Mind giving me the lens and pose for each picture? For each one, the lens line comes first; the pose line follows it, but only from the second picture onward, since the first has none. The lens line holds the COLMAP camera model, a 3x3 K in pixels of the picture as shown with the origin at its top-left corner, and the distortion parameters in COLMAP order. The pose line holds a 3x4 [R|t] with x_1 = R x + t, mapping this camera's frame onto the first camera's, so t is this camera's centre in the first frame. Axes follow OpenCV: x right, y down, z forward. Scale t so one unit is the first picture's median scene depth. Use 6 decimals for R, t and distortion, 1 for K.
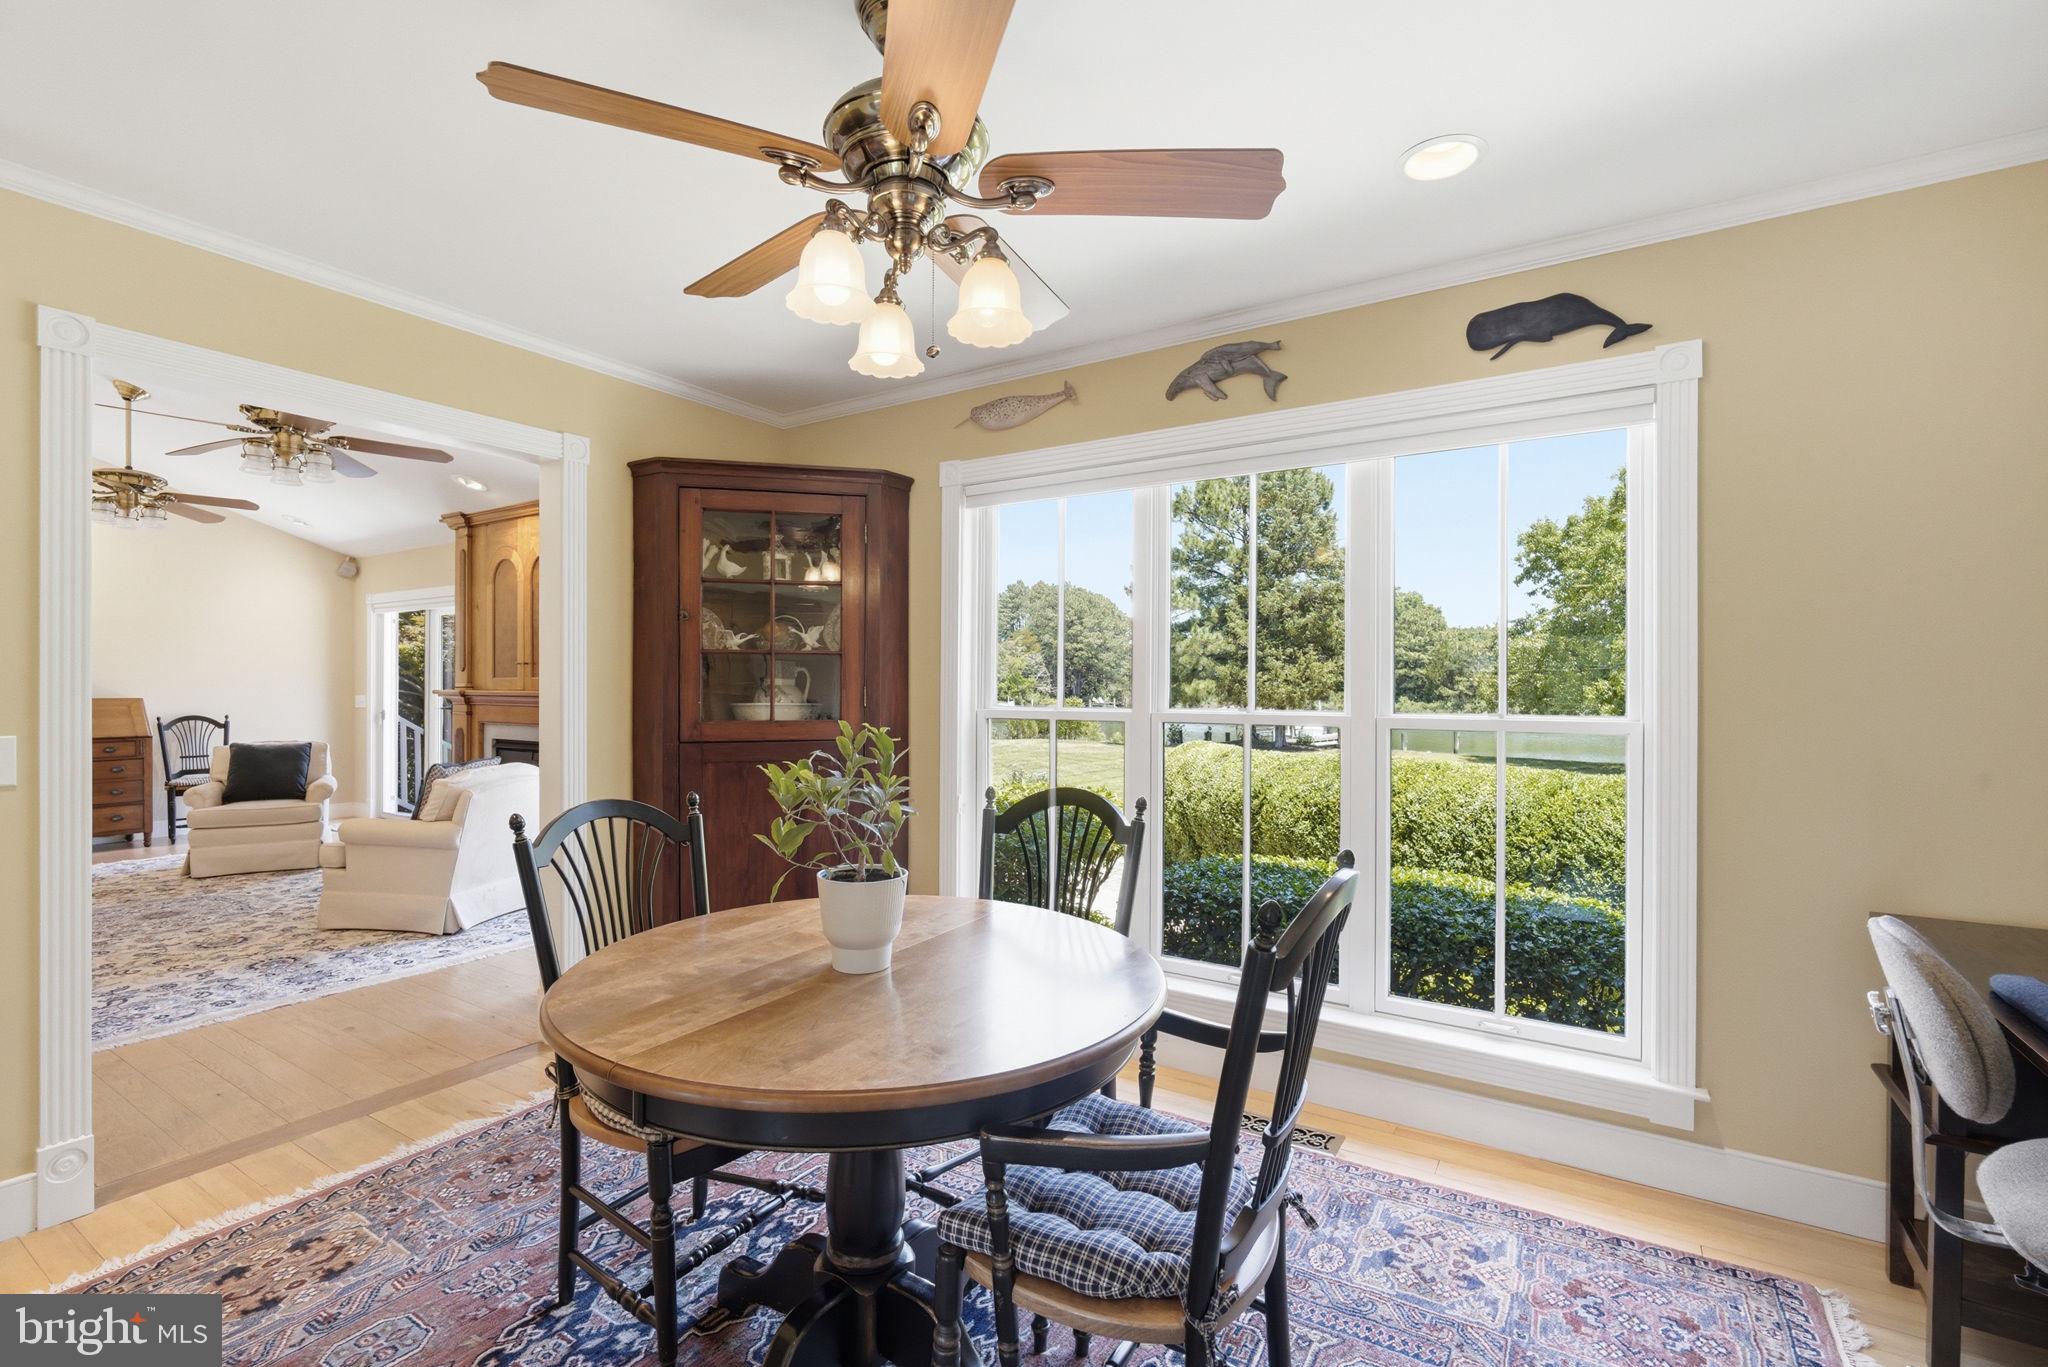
lens RADIAL K [[892.2, 0, 1031.7], [0, 892.2, 688.9], [0, 0, 1]] dist [0.000334, -0.002264]
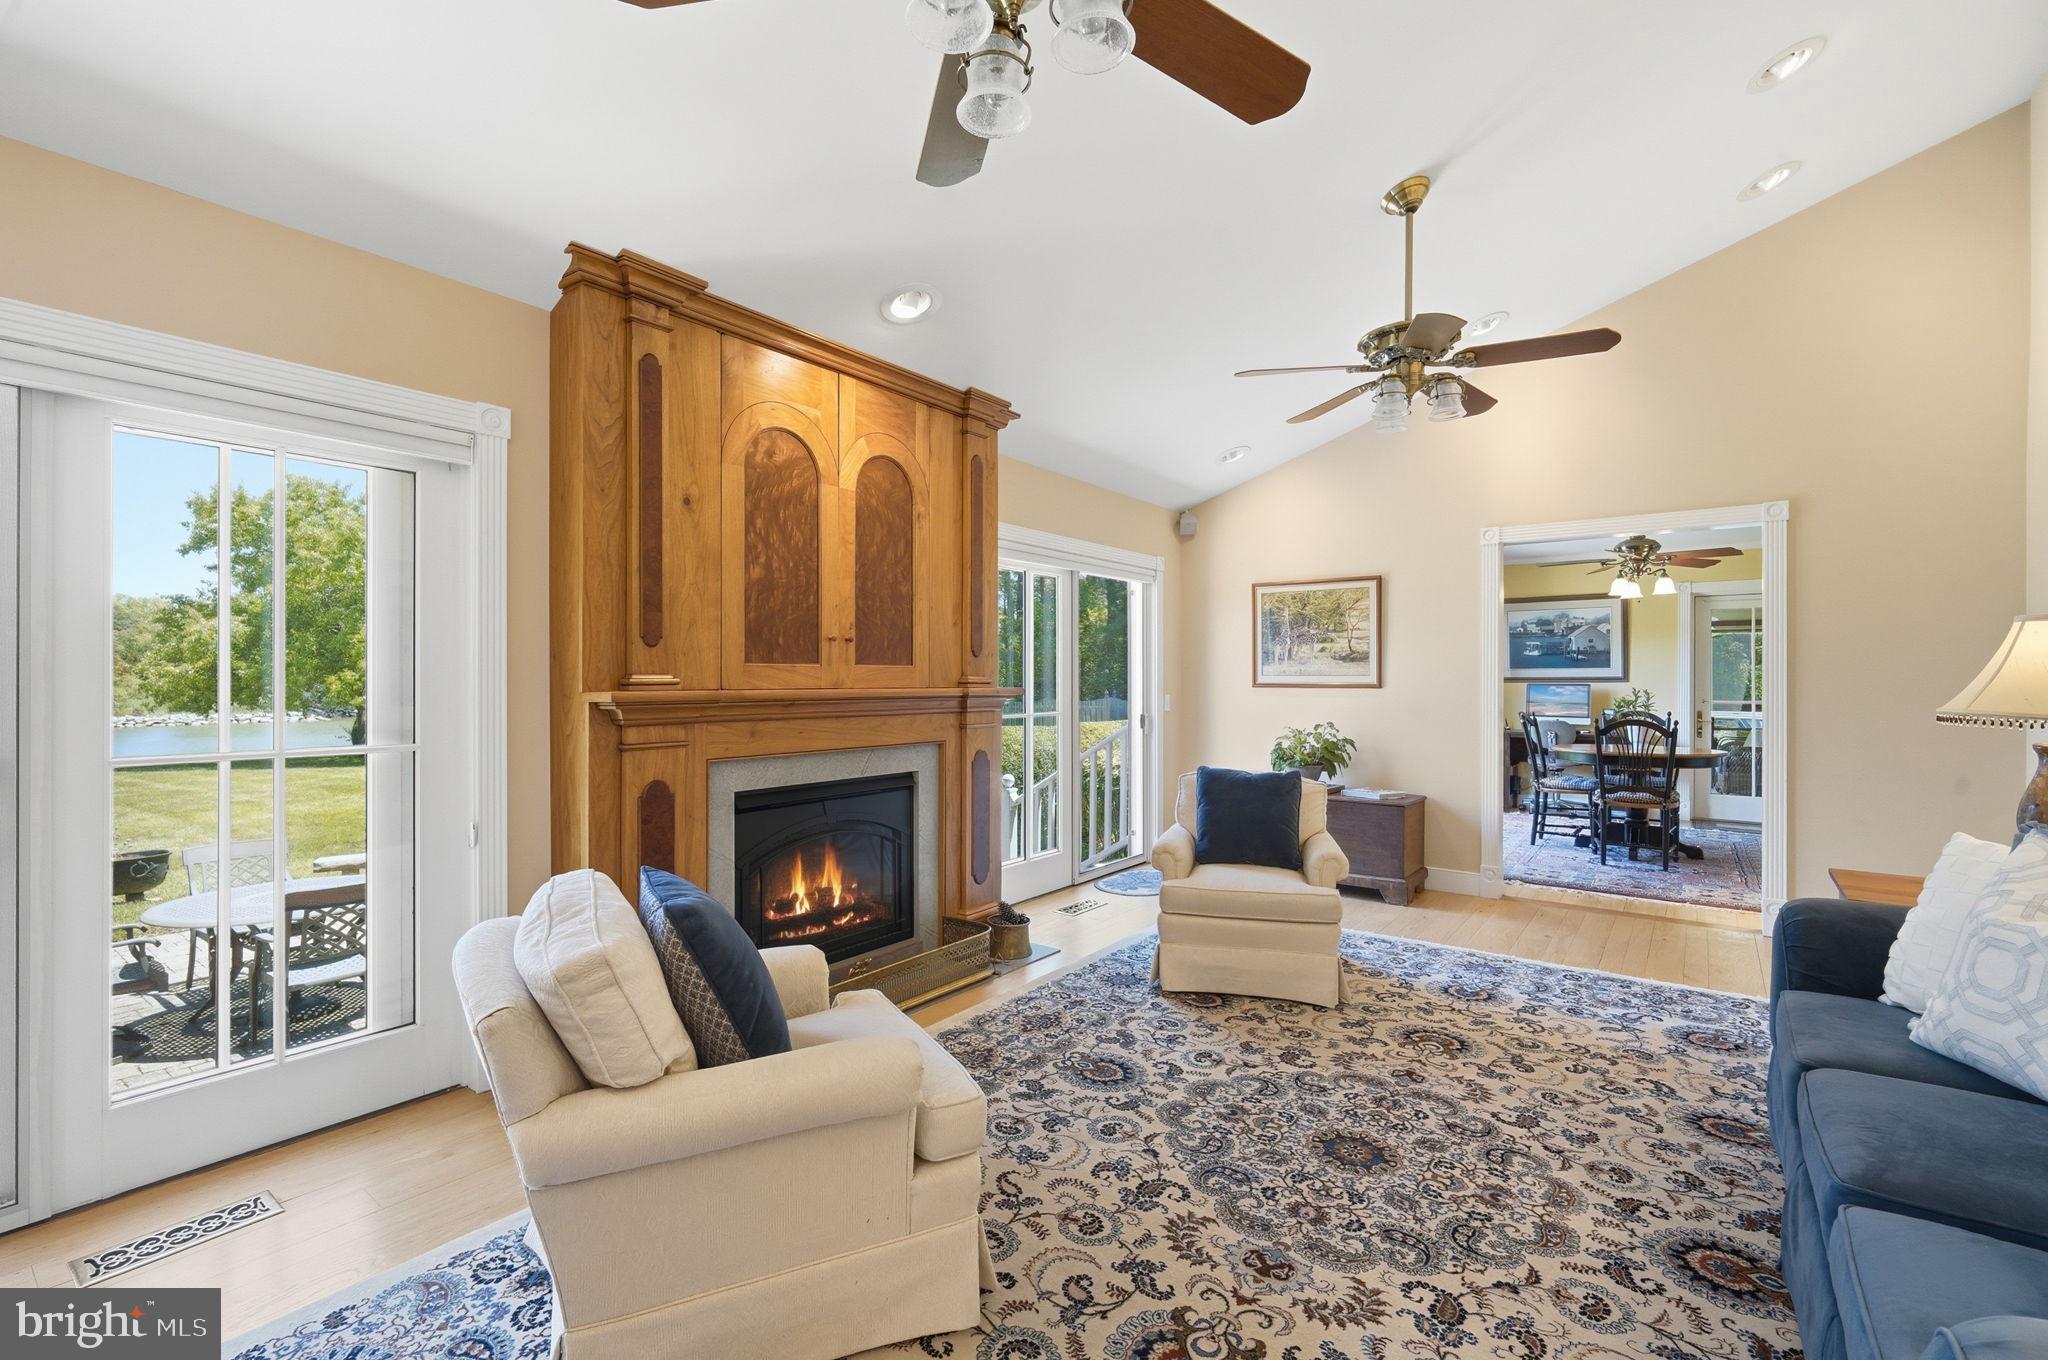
lens RADIAL K [[892.2, 0, 1018.9], [0, 892.2, 679.8], [0, 0, 1]] dist [0.000334, -0.002264]
pose [[0.080336, 0.000686, 0.996768, -1.908350], [0.000406, 1.000000, -0.000721, 0.003570], [-0.996768, 0.000462, 0.080335, 1.488737]]
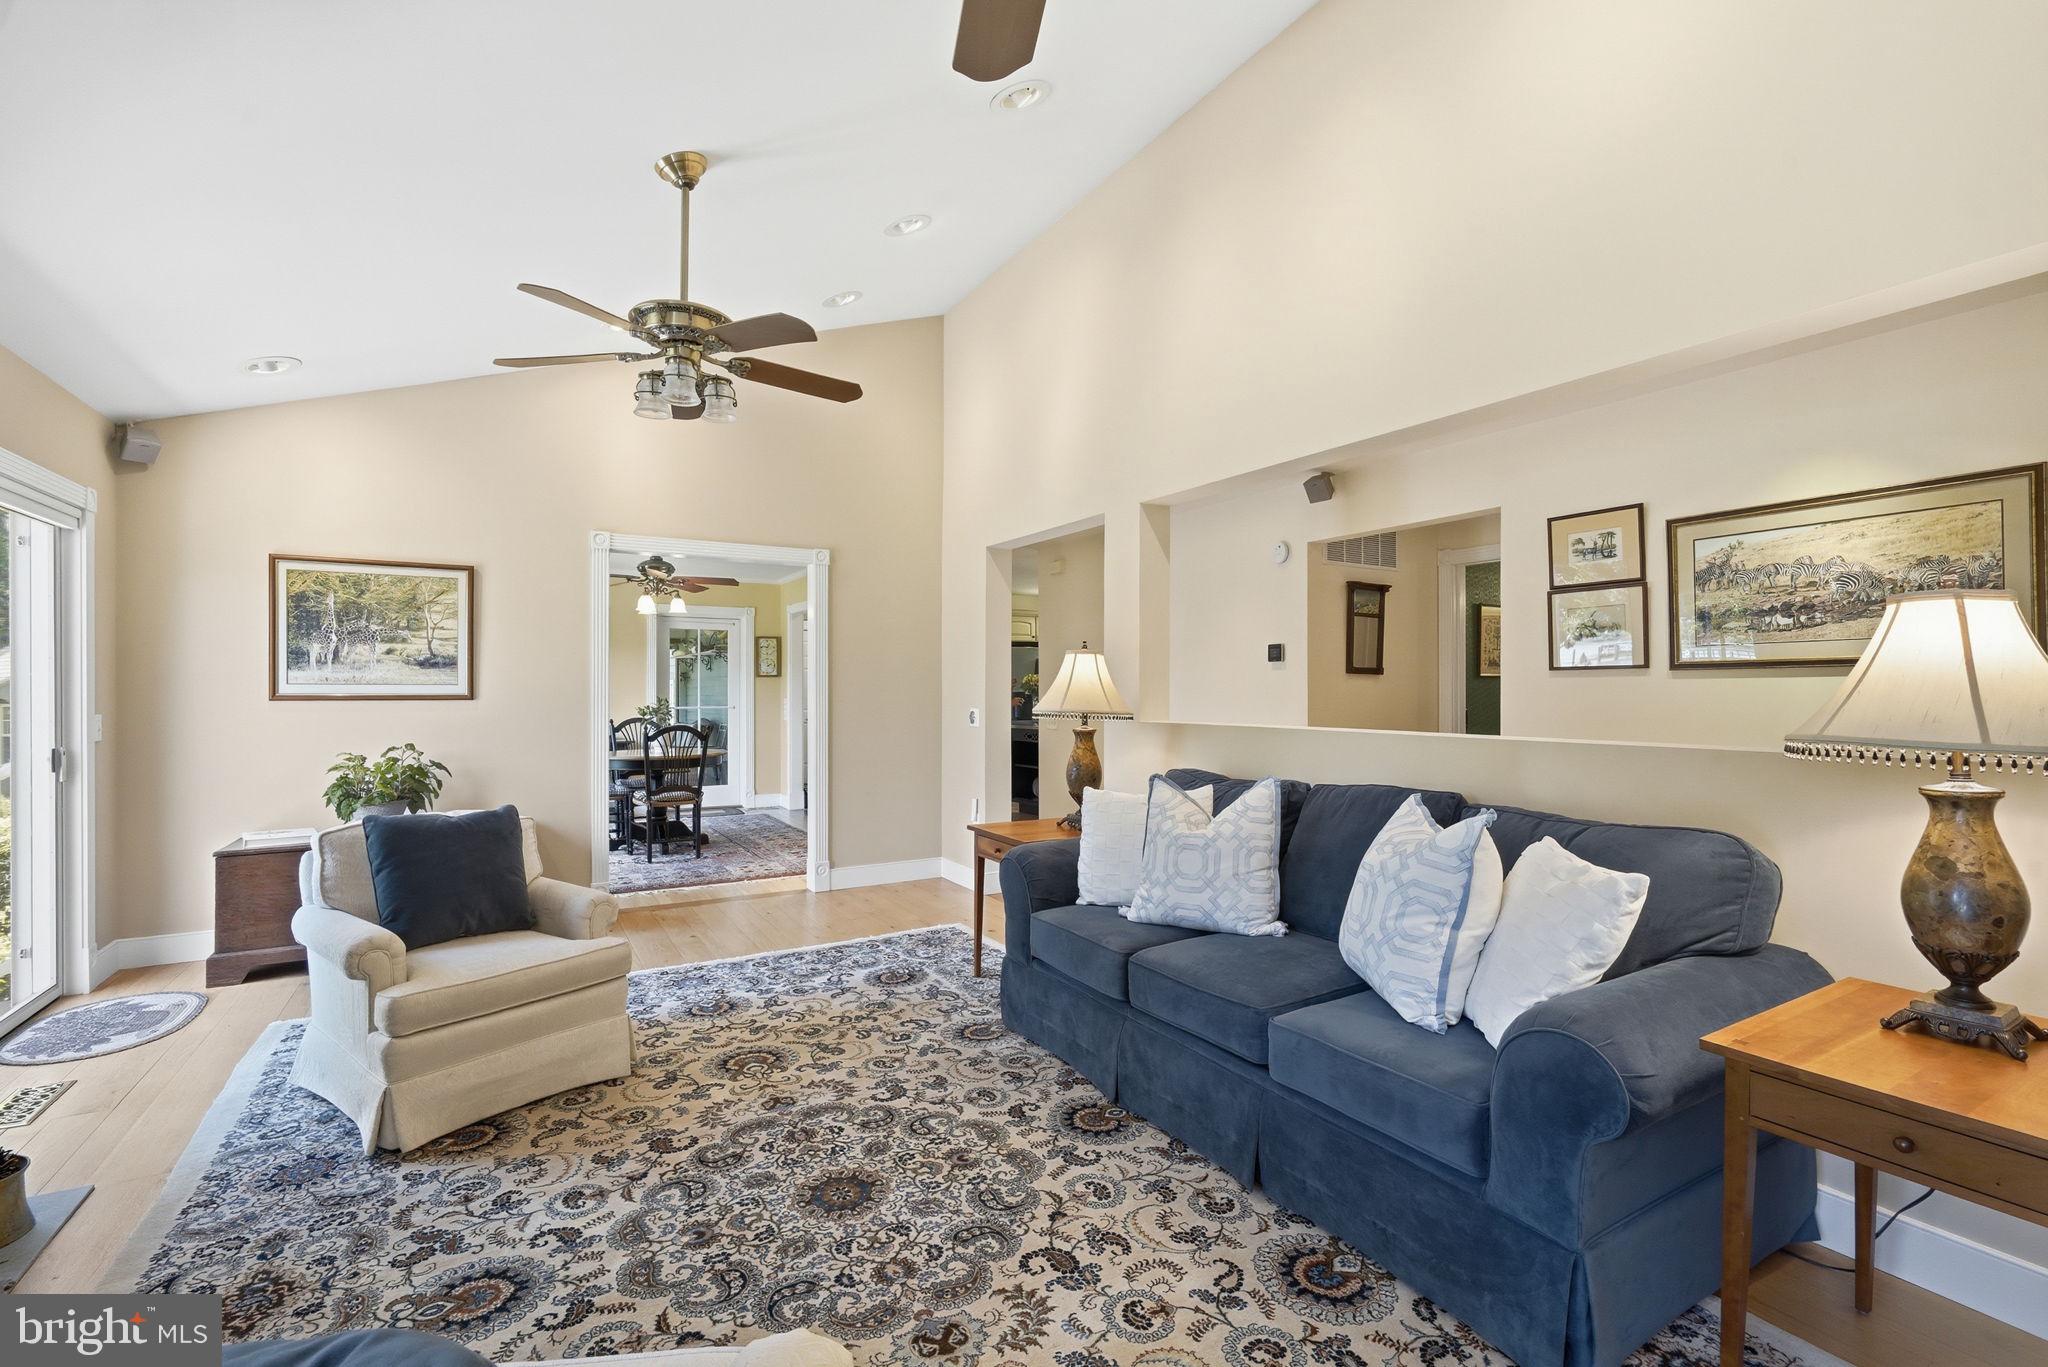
lens RADIAL K [[892.2, 0, 1032.0], [0, 892.2, 688.0], [0, 0, 1]] dist [0.000334, -0.002264]
pose [[-0.890569, 0.001477, 0.454846, -1.650248], [0.001544, 0.999999, -0.000223, 0.001648], [-0.454846, 0.000504, -0.890570, 1.765276]]
